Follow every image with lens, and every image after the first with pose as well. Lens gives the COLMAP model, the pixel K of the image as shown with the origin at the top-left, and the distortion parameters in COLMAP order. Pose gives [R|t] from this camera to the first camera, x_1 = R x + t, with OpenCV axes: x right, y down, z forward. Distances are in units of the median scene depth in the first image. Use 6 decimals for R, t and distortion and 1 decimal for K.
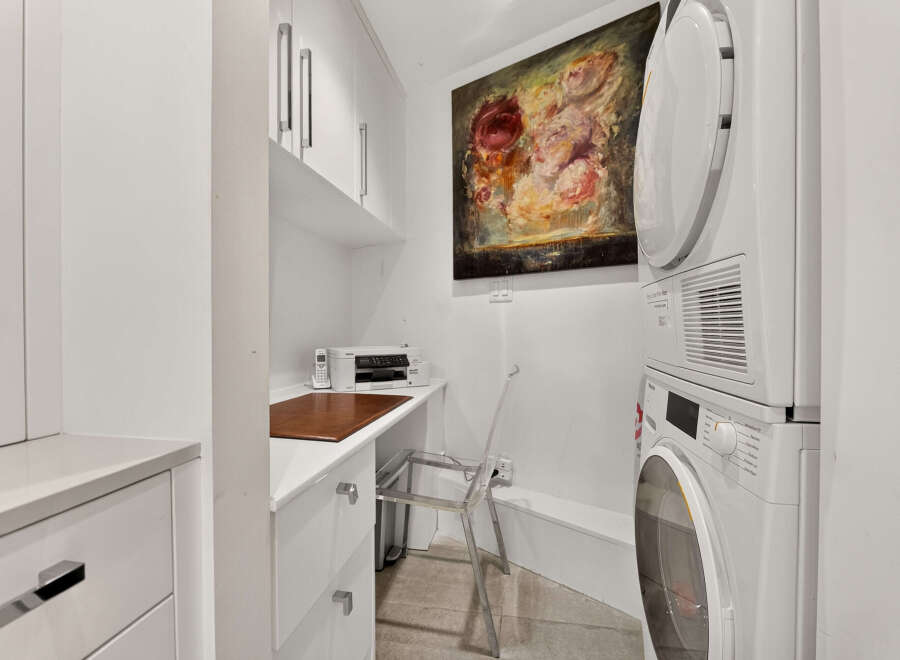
lens RADIAL K [[408.5, 0, 448.9], [0, 408.5, 329.1], [0, 0, 1]] dist [-0.001798, 0.000131]
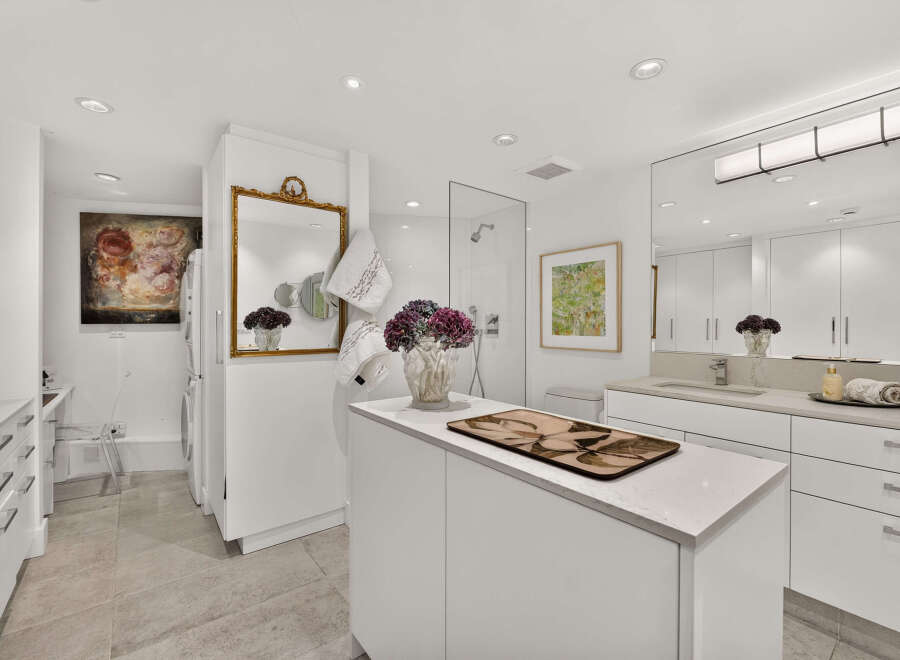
lens RADIAL K [[408.5, 0, 451.1], [0, 408.5, 325.0], [0, 0, 1]] dist [-0.001798, 0.000131]
pose [[0.660850, -0.000233, 0.750518, -0.271201], [0.002925, 0.999993, -0.002264, -0.123125], [-0.750512, 0.003691, 0.660847, -1.404491]]
